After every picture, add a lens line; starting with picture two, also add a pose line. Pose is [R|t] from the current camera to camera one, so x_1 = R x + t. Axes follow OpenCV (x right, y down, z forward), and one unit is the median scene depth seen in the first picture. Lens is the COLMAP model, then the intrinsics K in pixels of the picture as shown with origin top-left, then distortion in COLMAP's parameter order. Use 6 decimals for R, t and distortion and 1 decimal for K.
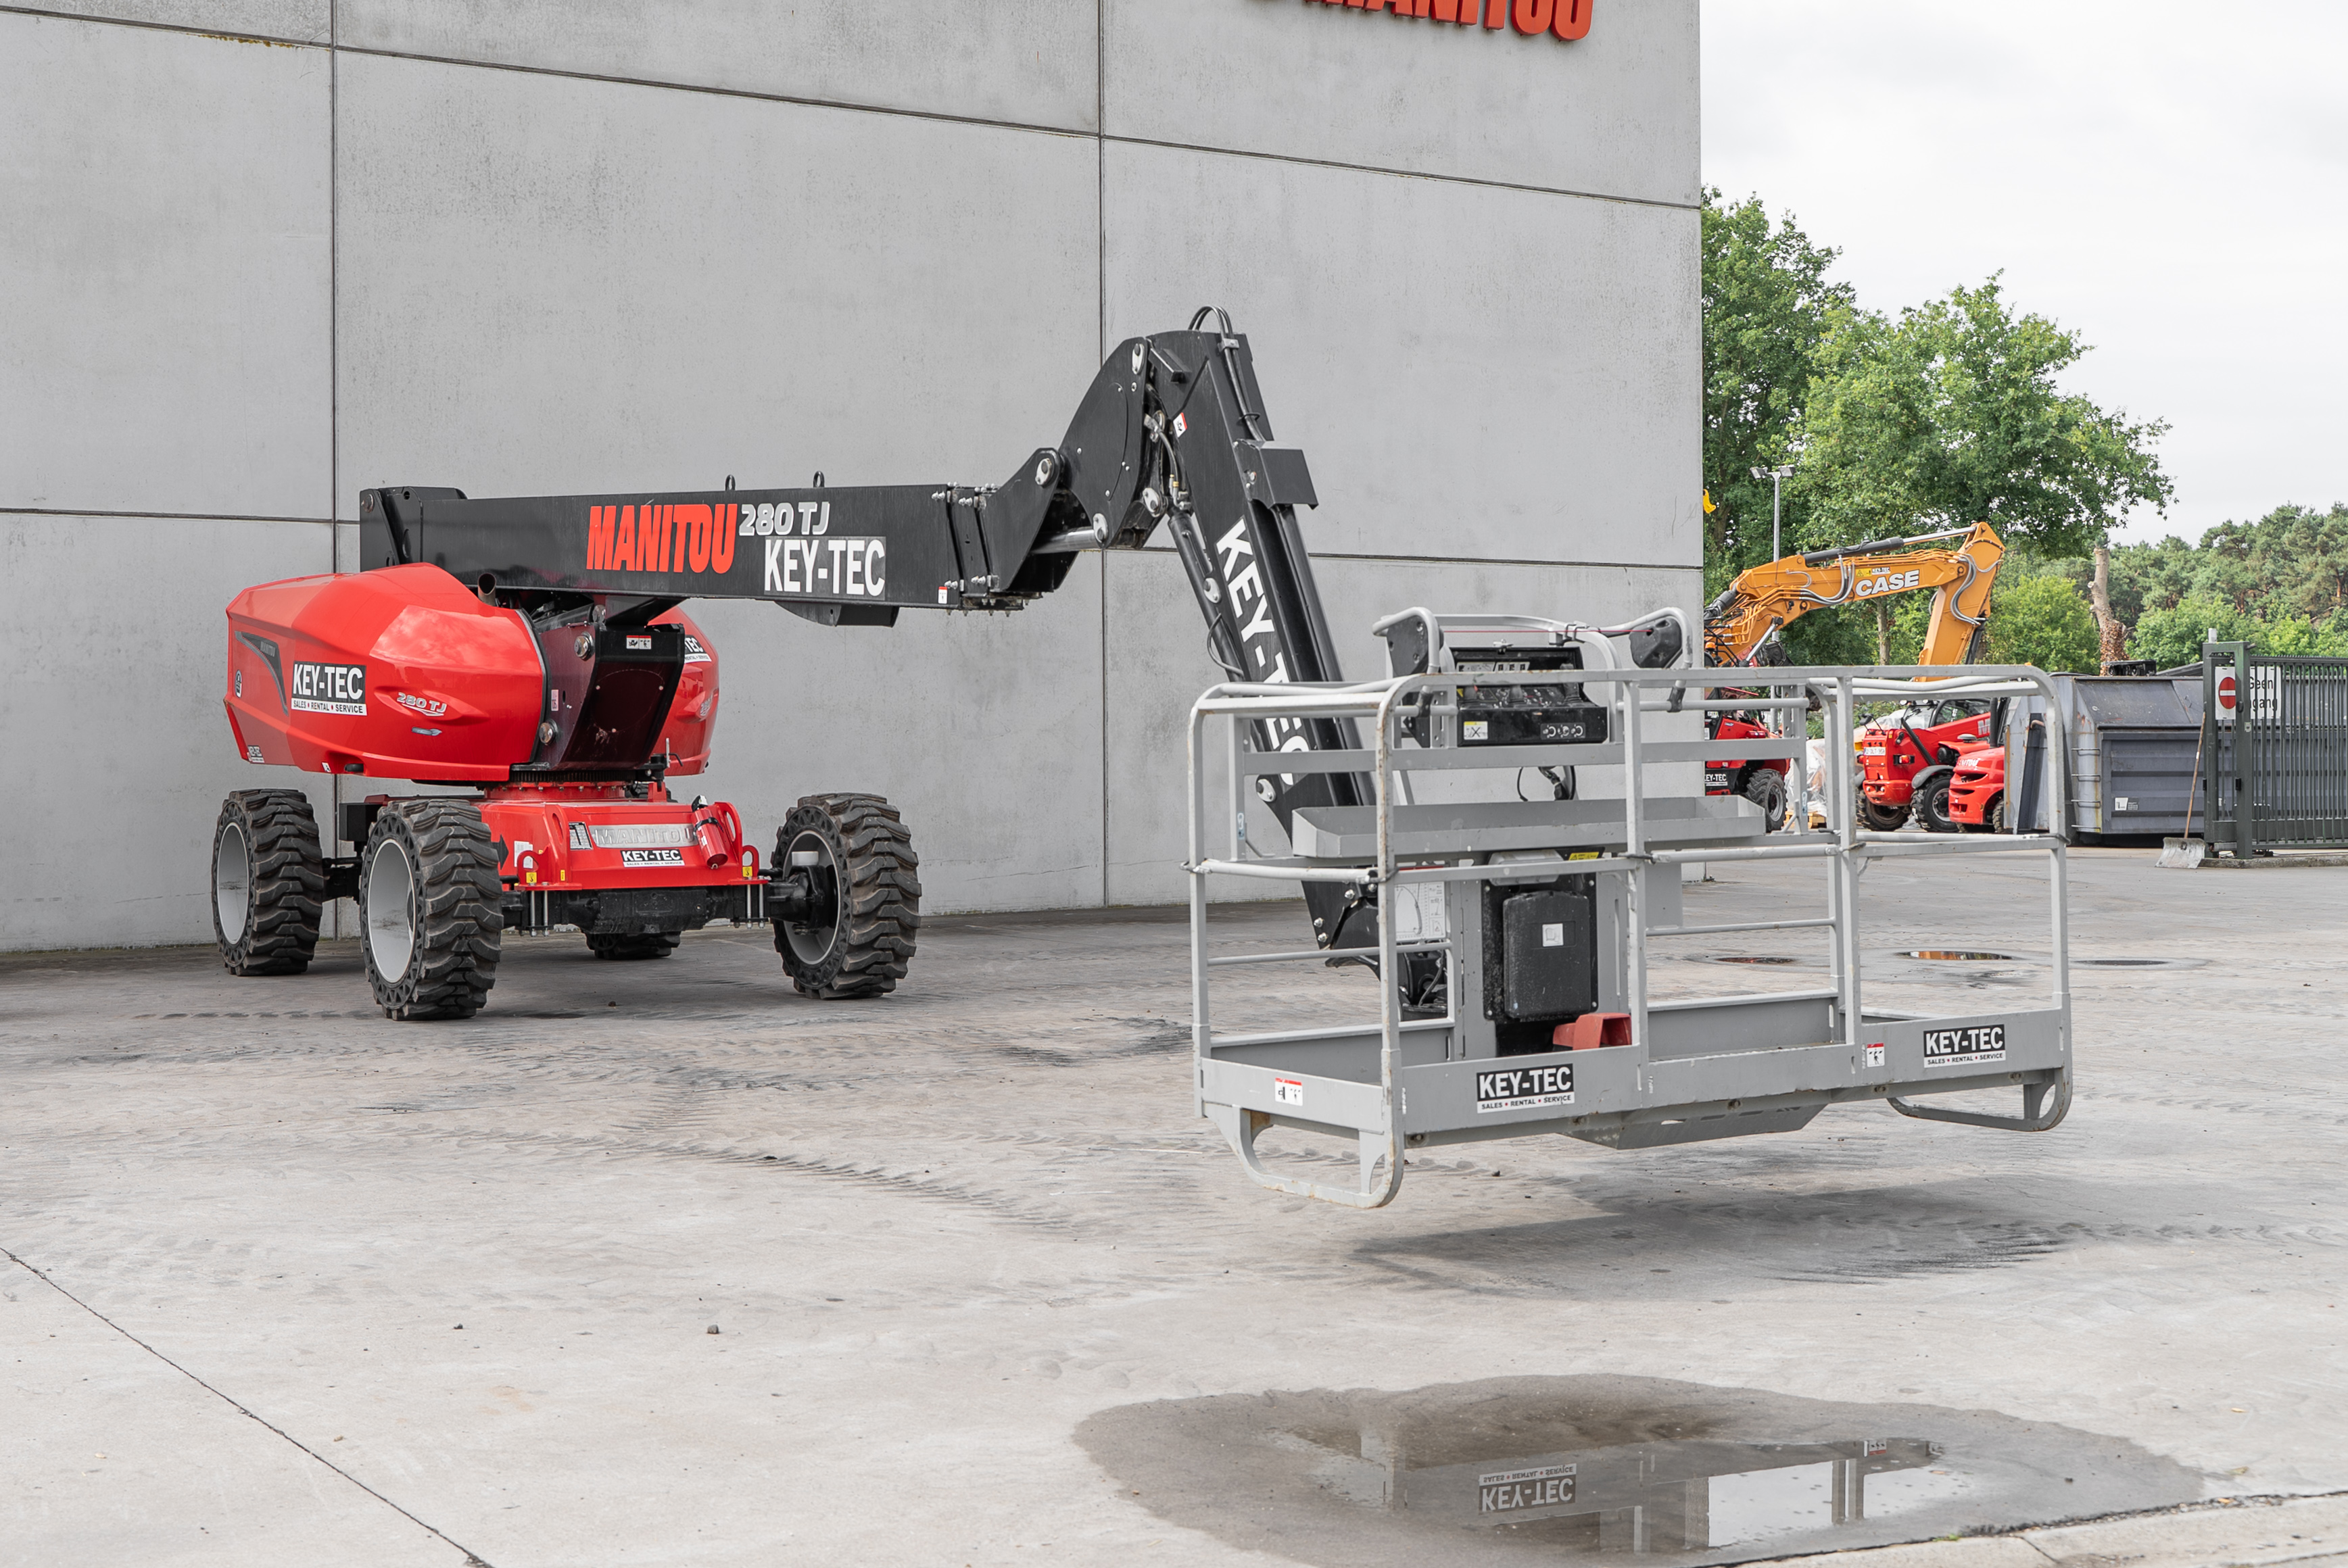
lens RADIAL K [[3023.5, 0, 997.9], [0, 3023.5, 724.6], [0, 0, 1]] dist [-0.023534, 0.000000]
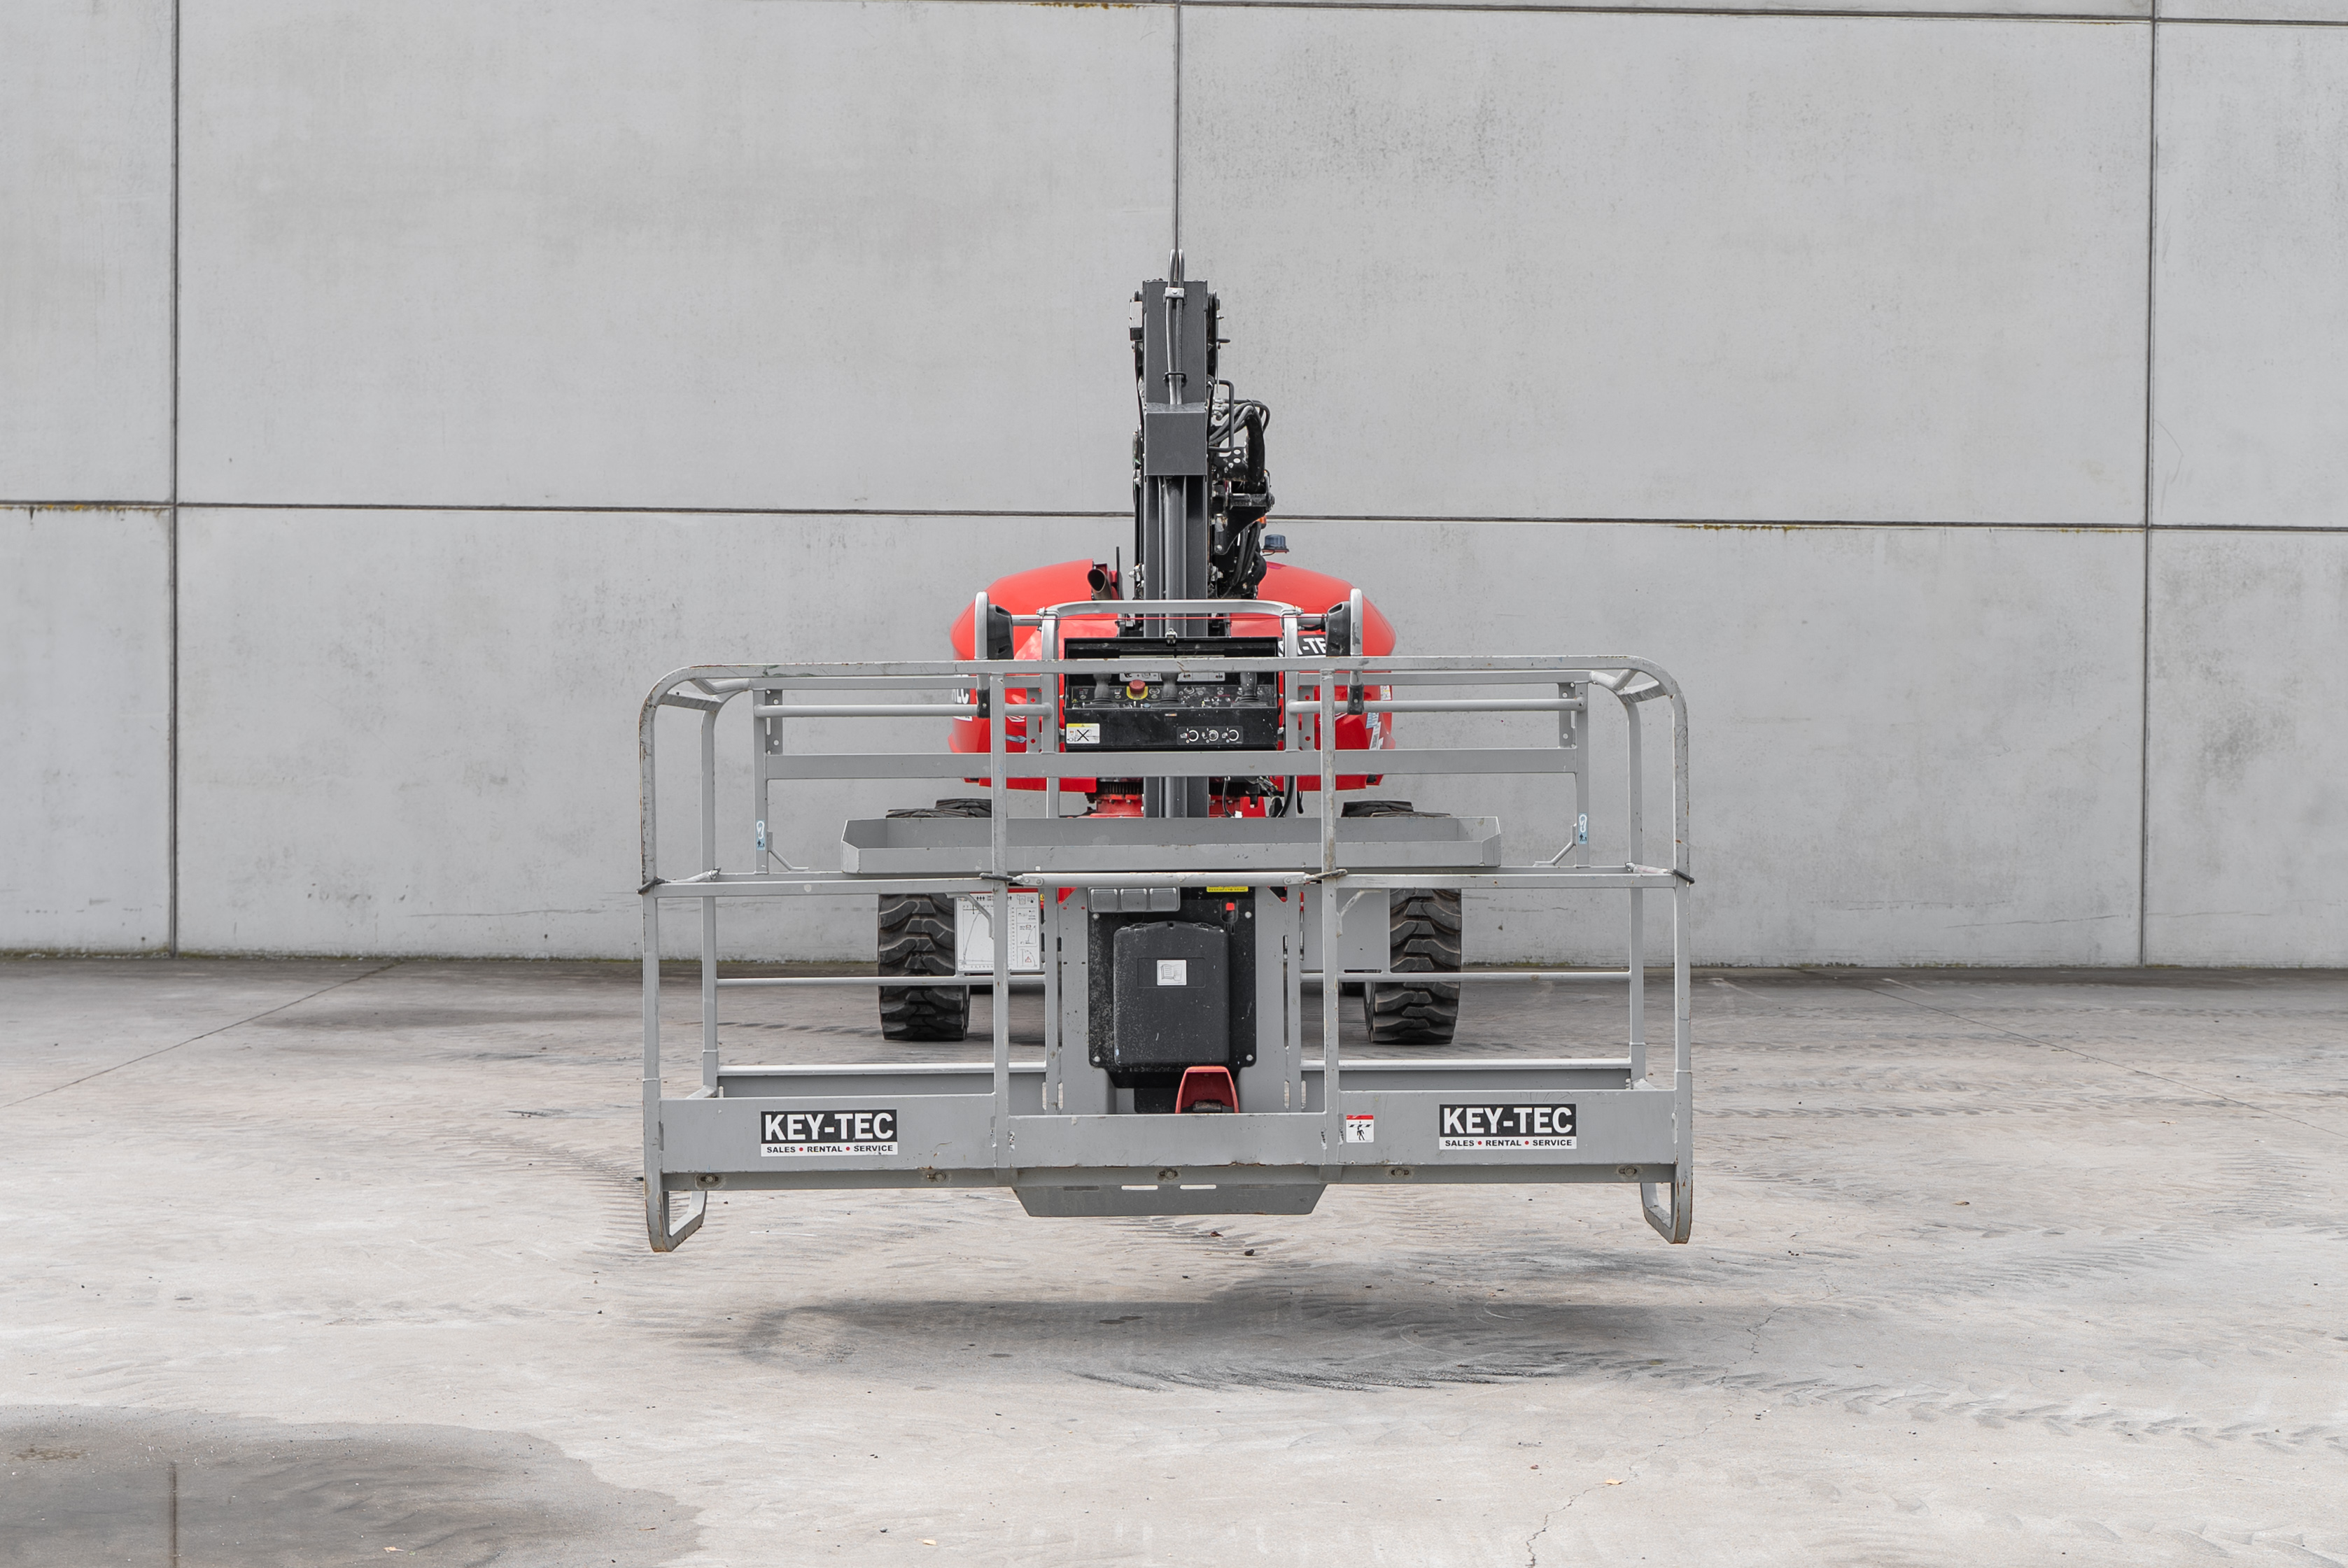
lens RADIAL K [[3462.8, 0, 1196.2], [0, 3462.8, 837.3], [0, 0, 1]] dist [-0.008892, 0.000000]
pose [[0.877015, 0.022594, -0.479931, 0.278261], [-0.010163, 0.999543, 0.028484, 0.001320], [0.480355, -0.020104, 0.876844, 0.059755]]
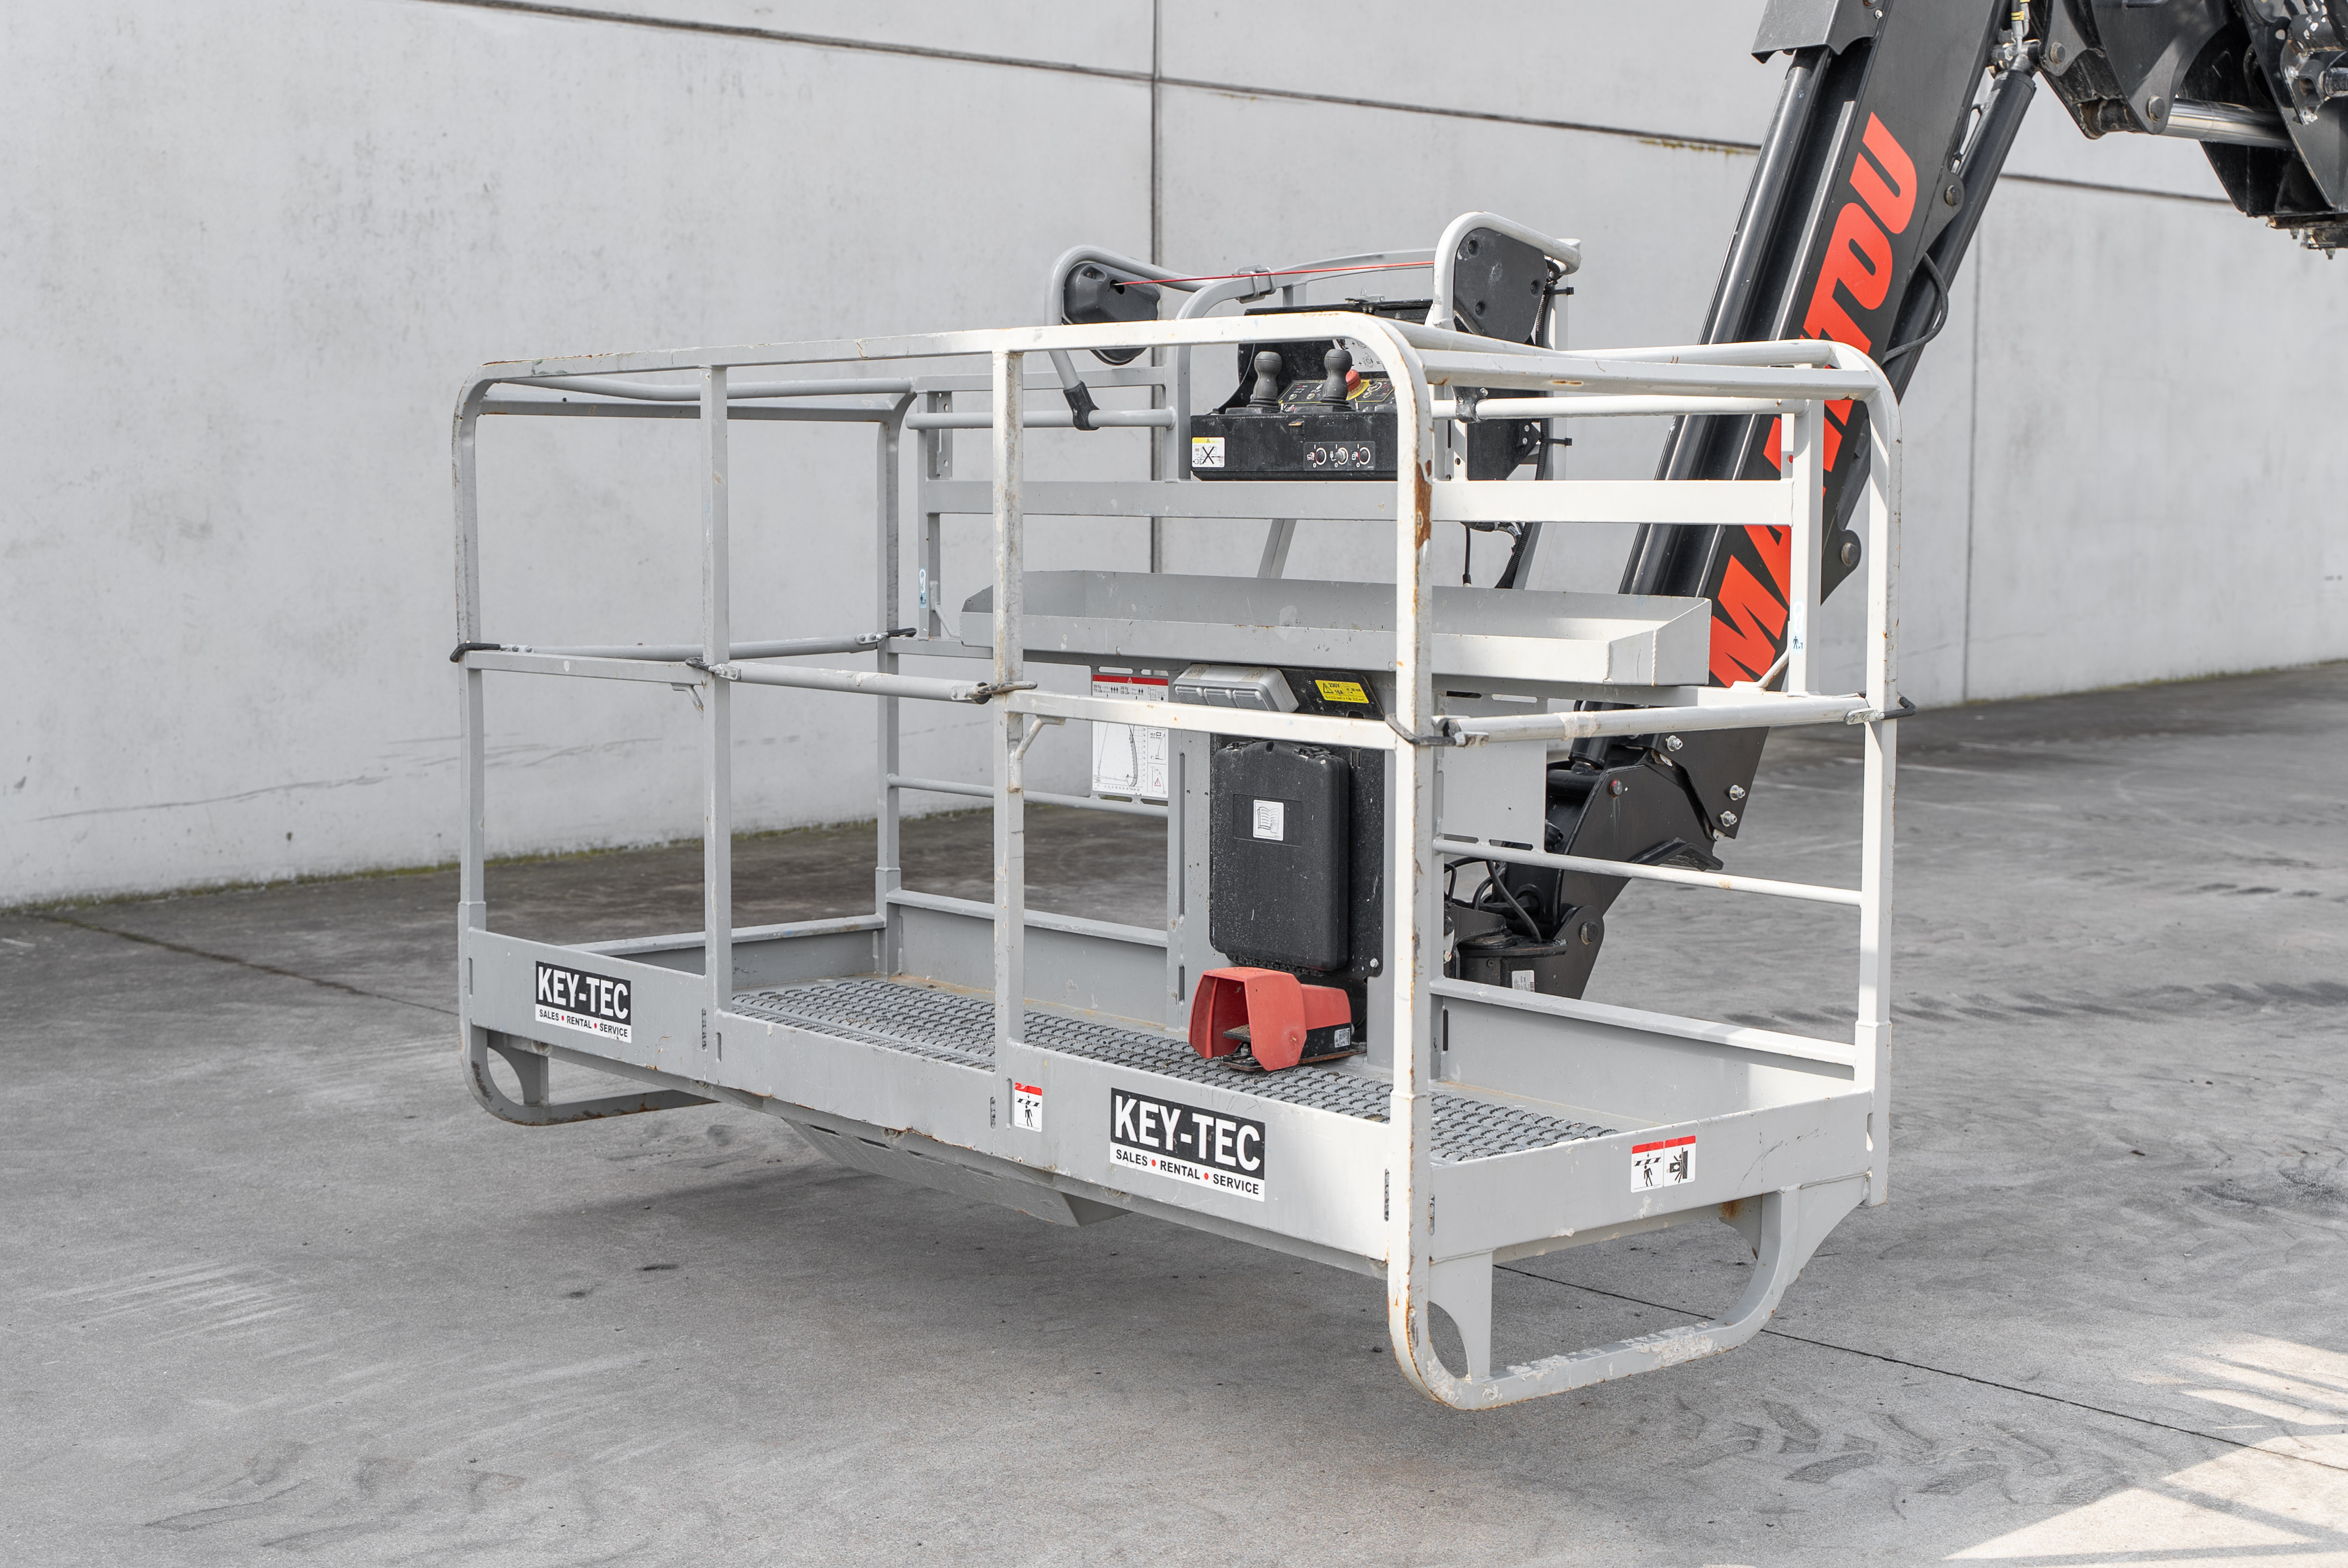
lens RADIAL K [[3247.6, 0, 1166.8], [0, 3247.6, 792.0], [0, 0, 1]] dist [0.002754, 0.000000]
pose [[0.209880, 0.113674, -0.971097, 0.322336], [-0.006910, 0.993366, 0.114787, -0.001994], [0.977703, -0.017382, 0.209273, 0.360194]]
